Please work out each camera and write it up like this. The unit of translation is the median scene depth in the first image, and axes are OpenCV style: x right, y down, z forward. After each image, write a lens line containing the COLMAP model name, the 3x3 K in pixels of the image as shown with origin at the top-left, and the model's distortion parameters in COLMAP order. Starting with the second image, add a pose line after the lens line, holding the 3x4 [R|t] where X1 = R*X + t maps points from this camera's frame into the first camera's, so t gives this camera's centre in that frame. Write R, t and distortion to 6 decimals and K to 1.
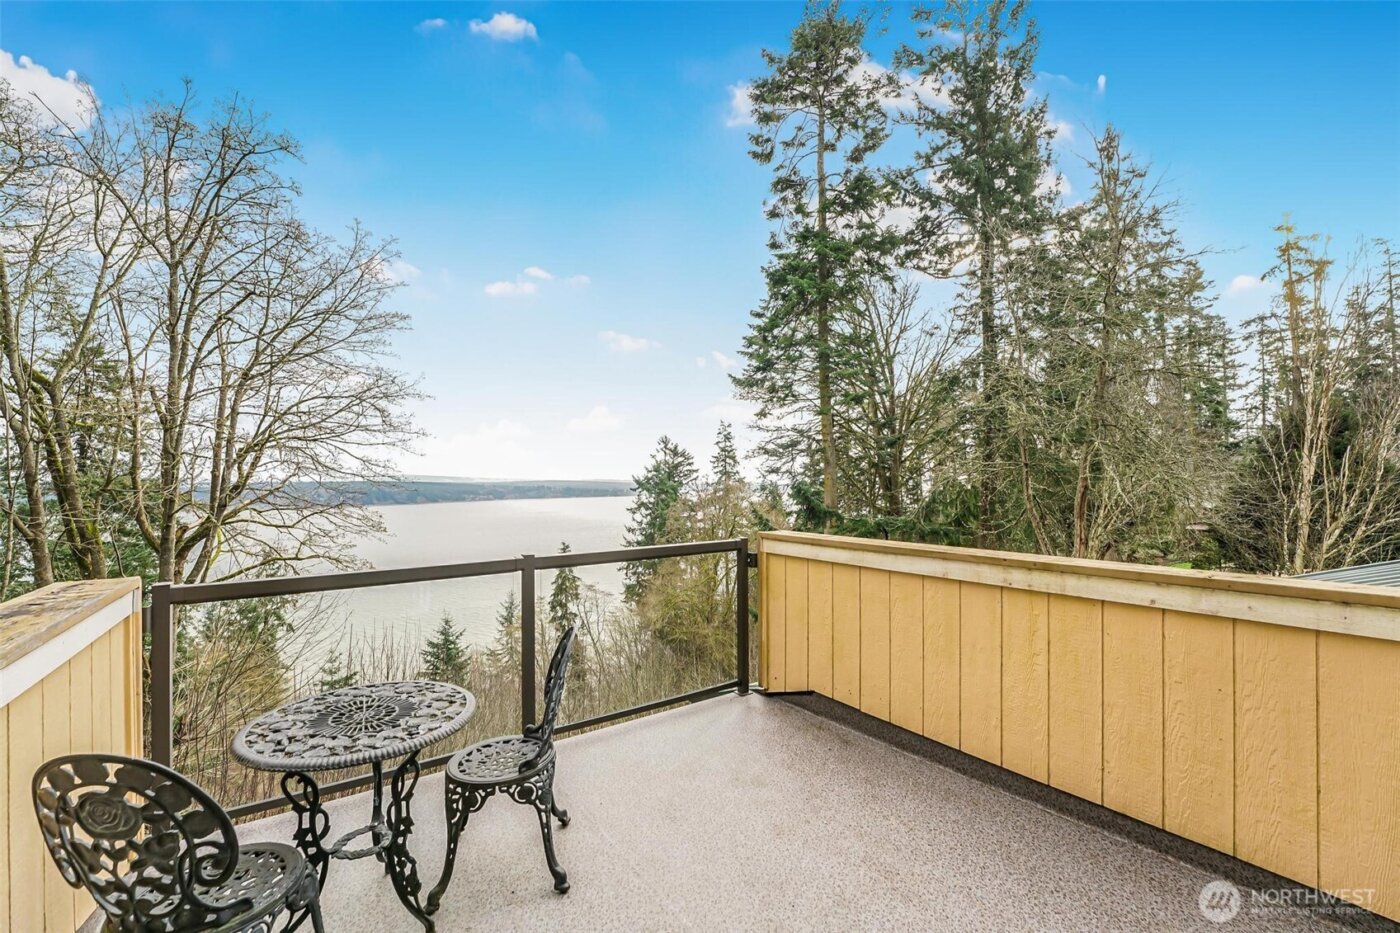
lens RADIAL K [[565.5, 0, 691.7], [0, 565.5, 474.9], [0, 0, 1]] dist [-0.010678, 0.001384]
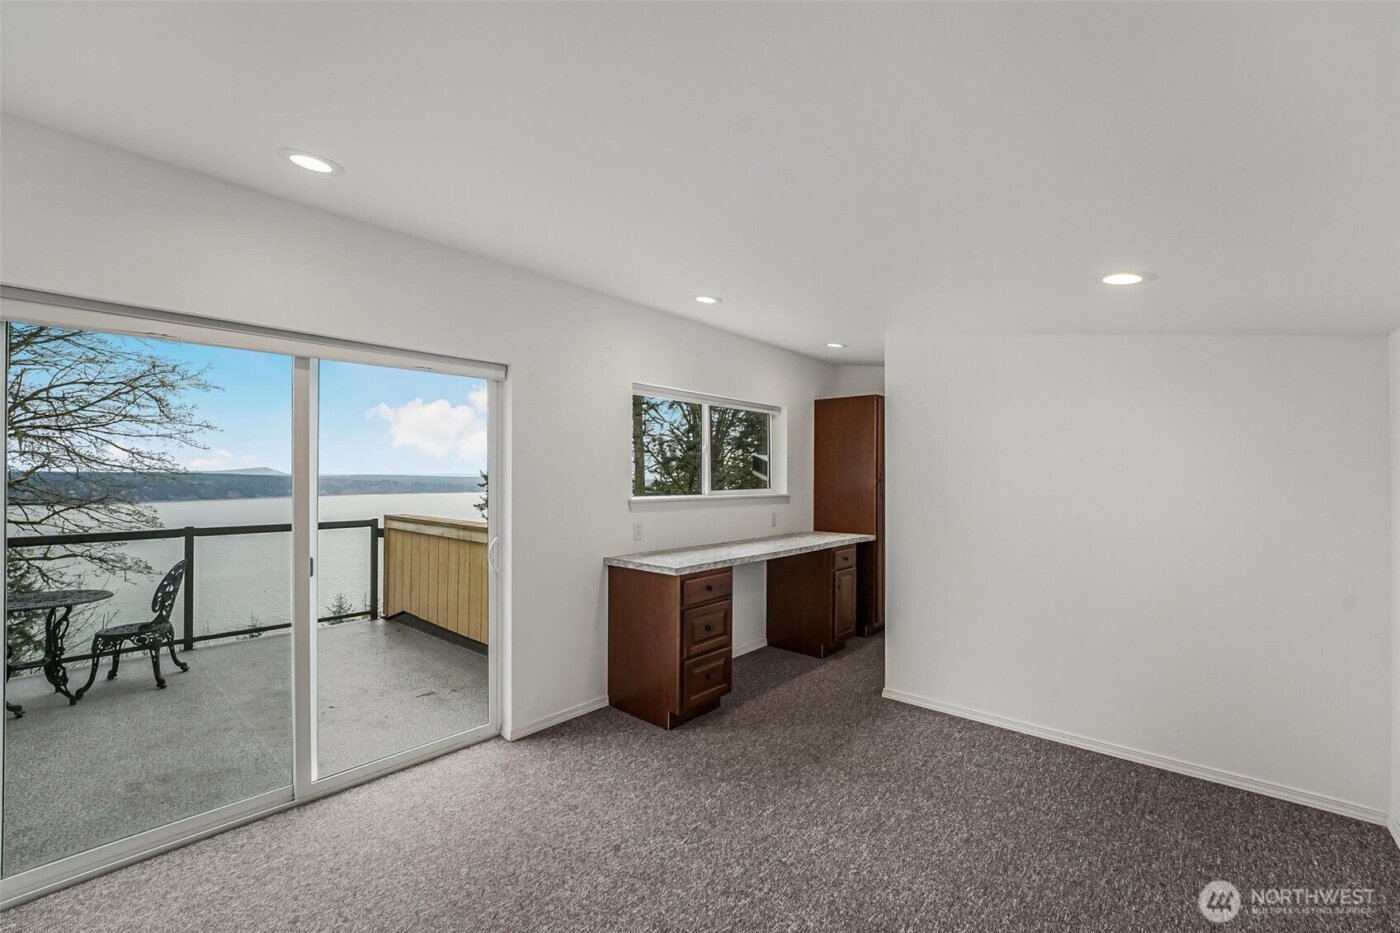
lens RADIAL K [[565.5, 0, 708.8], [0, 565.5, 471.6], [0, 0, 1]] dist [-0.010678, 0.001384]
pose [[0.969330, 0.013504, 0.245393, 0.119671], [-0.013680, 0.999906, -0.000987, -0.005441], [-0.245383, -0.002400, 0.969423, -0.143149]]
